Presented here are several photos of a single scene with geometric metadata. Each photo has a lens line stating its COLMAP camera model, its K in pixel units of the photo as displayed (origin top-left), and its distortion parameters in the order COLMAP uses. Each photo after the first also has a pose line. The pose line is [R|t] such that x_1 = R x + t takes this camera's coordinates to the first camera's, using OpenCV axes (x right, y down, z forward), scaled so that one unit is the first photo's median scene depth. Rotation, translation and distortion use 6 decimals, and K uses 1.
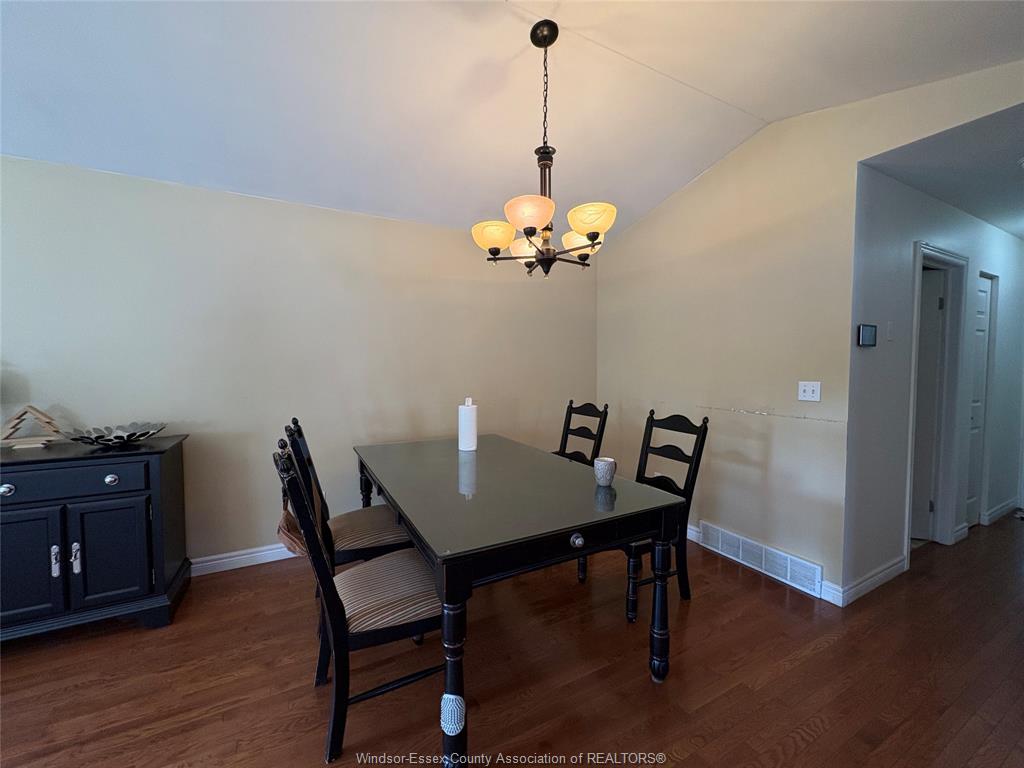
lens RADIAL K [[408.4, 0, 510.9], [0, 408.4, 382.7], [0, 0, 1]] dist [0.001896, -0.000101]
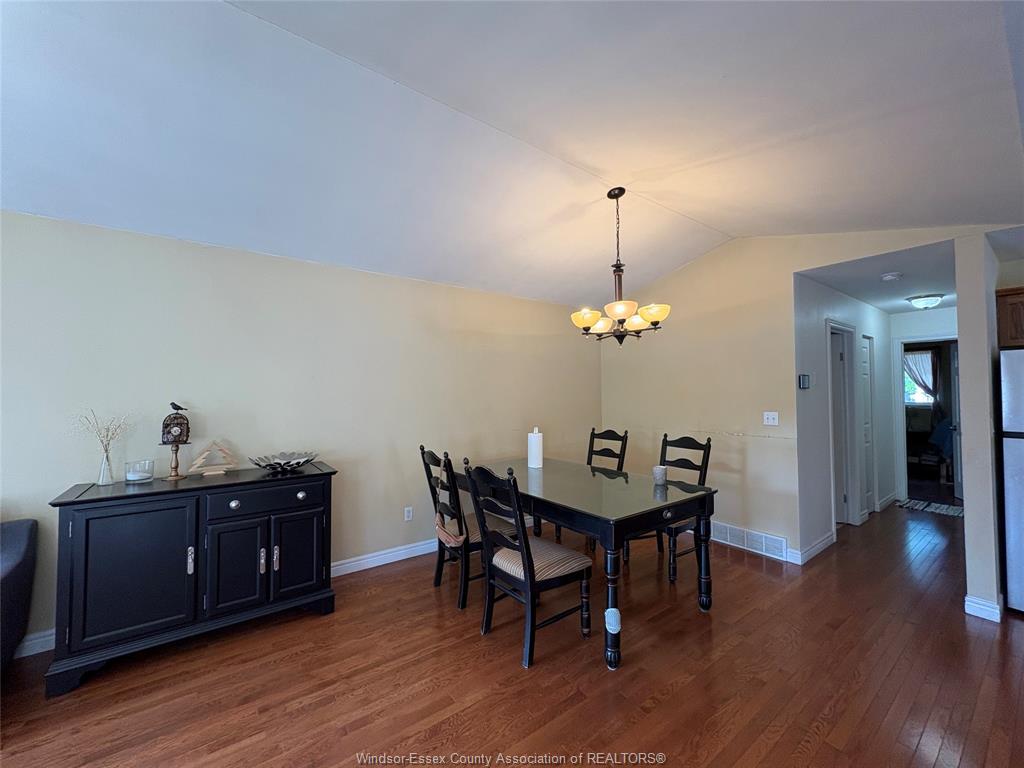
lens RADIAL K [[408.4, 0, 510.9], [0, 408.4, 382.5], [0, 0, 1]] dist [0.001896, -0.000101]
pose [[0.989225, -0.002378, 0.146381, -0.444966], [0.012709, 0.997488, -0.069682, -0.019633], [-0.145848, 0.070792, 0.986771, -0.353311]]
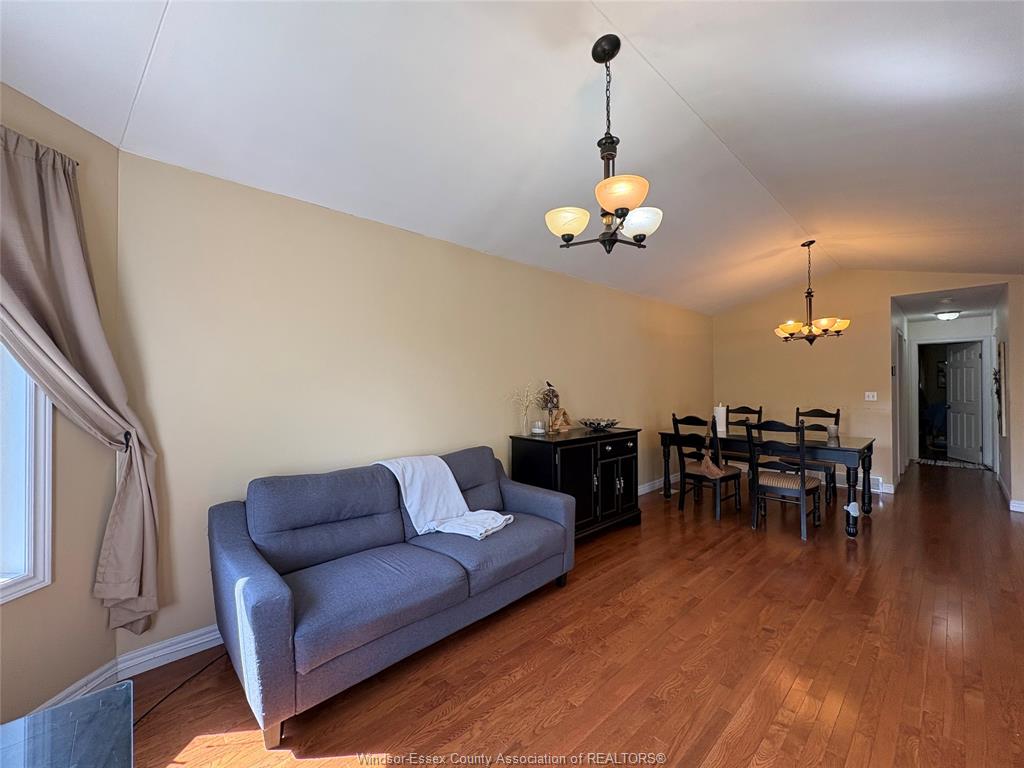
lens RADIAL K [[408.4, 0, 509.7], [0, 408.4, 382.5], [0, 0, 1]] dist [0.001896, -0.000101]
pose [[0.967621, -0.002808, 0.252391, -1.763155], [0.016950, 0.998404, -0.053873, 0.034630], [-0.251837, 0.056407, 0.966124, -0.645160]]
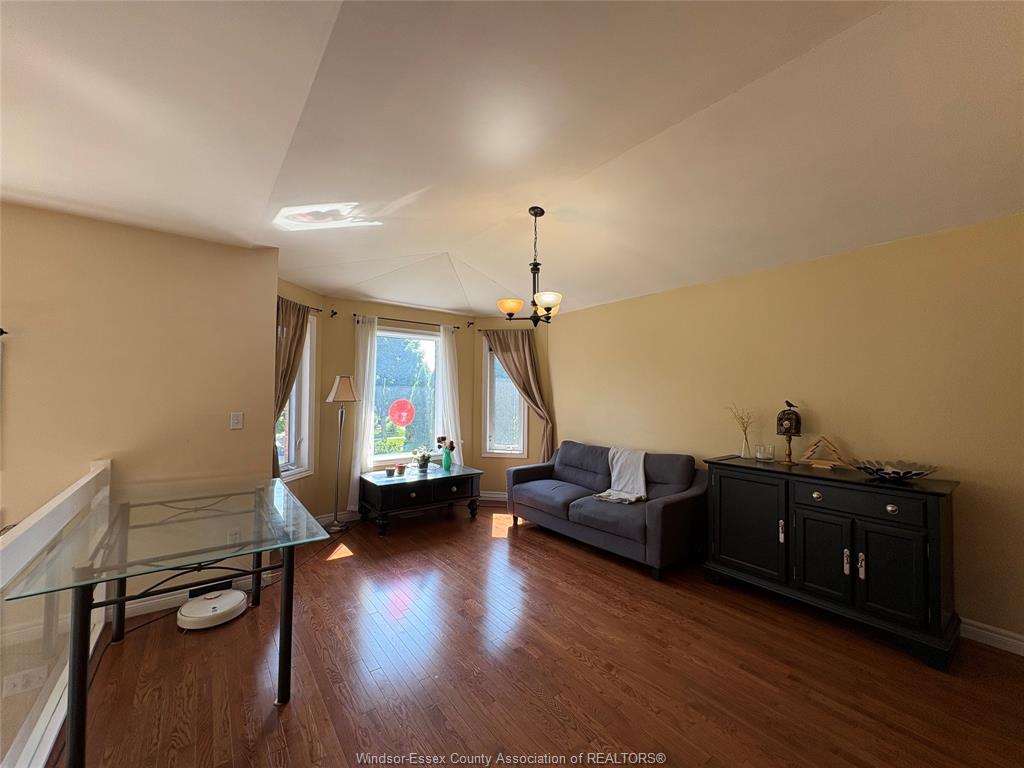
lens RADIAL K [[408.4, 0, 510.2], [0, 408.4, 381.6], [0, 0, 1]] dist [0.001896, -0.000101]
pose [[0.153925, -0.031389, -0.987584, 0.002642], [-0.054635, 0.997696, -0.040226, -0.012953], [0.986571, 0.060149, 0.151855, -0.220285]]
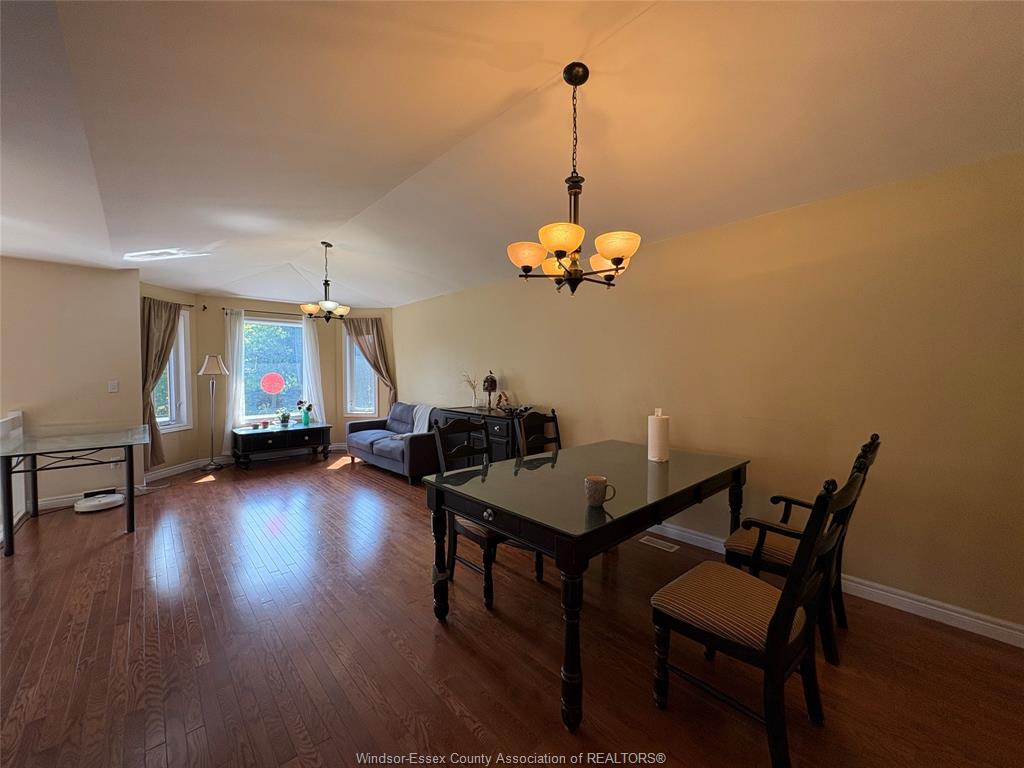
lens RADIAL K [[408.4, 0, 509.6], [0, 408.4, 381.6], [0, 0, 1]] dist [0.001896, -0.000101]
pose [[0.238590, 0.026533, -0.970758, 0.920208], [-0.043954, 0.998897, 0.016499, -0.034051], [0.970125, 0.038732, 0.239493, 0.486091]]
